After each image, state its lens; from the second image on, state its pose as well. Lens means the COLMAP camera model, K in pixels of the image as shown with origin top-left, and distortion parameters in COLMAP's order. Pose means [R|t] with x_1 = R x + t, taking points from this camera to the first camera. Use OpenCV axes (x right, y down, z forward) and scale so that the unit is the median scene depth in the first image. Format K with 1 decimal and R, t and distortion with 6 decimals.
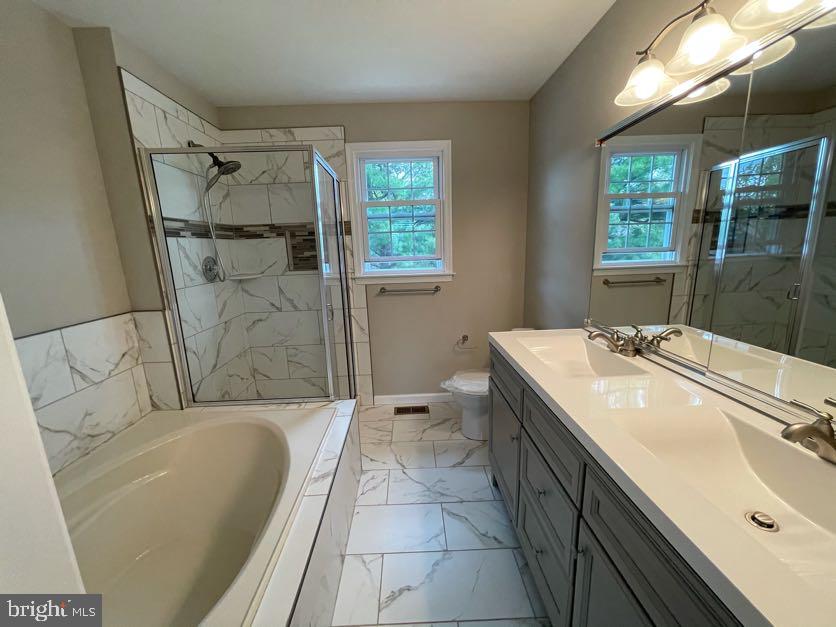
lens RADIAL K [[335.8, 0, 418.2], [0, 335.8, 316.2], [0, 0, 1]] dist [0.000677, 0.000514]
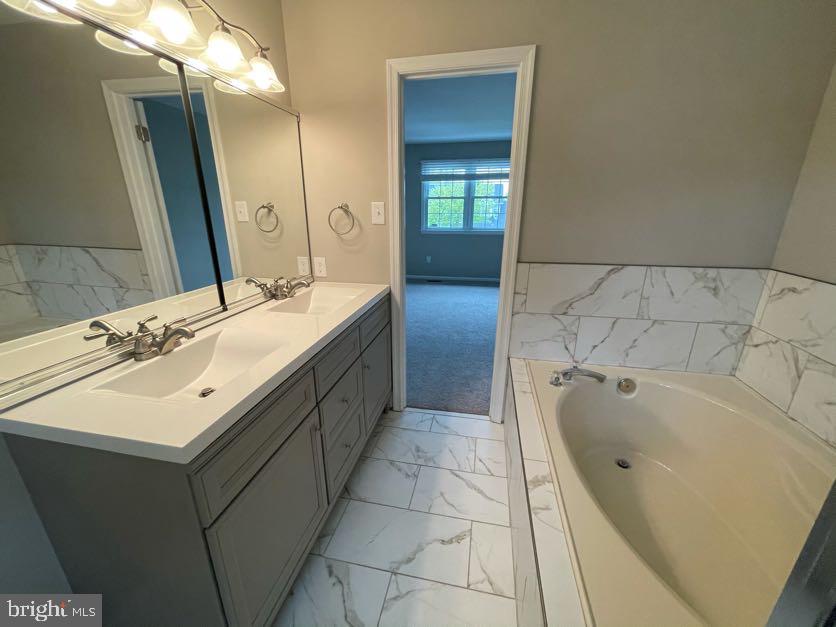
lens RADIAL K [[335.8, 0, 418.2], [0, 335.8, 316.2], [0, 0, 1]] dist [0.000677, 0.000514]
pose [[-0.972794, -0.041732, 0.227884, -0.107777], [0.075245, 0.873404, 0.481148, -0.206514], [-0.219114, 0.485205, -0.846502, 1.036037]]
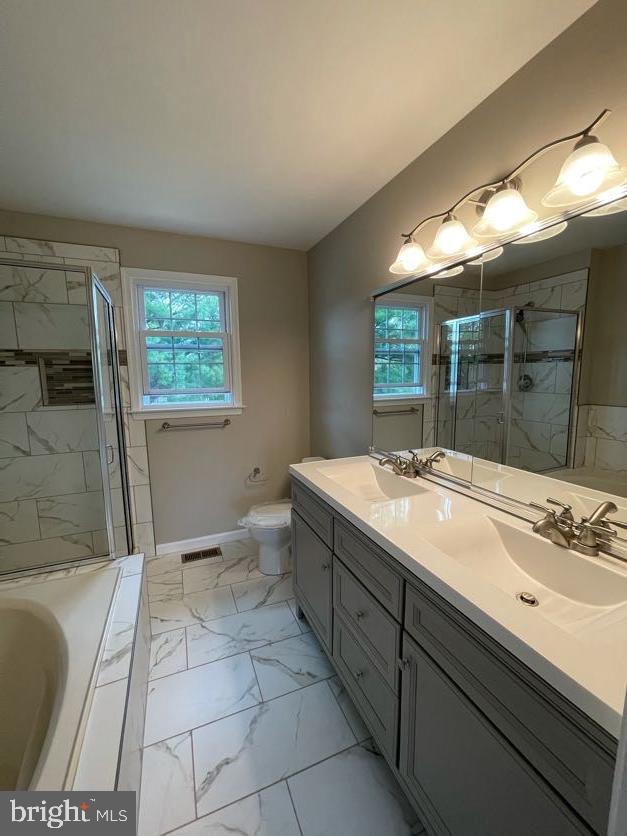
lens RADIAL K [[335.8, 0, 310.0], [0, 335.8, 415.7], [0, 0, 1]] dist [0.000677, 0.000514]
pose [[0.935533, -0.022003, 0.352554, -0.078168], [0.052154, 0.995724, -0.076252, -0.017159], [-0.349368, 0.089723, 0.932680, 0.003223]]
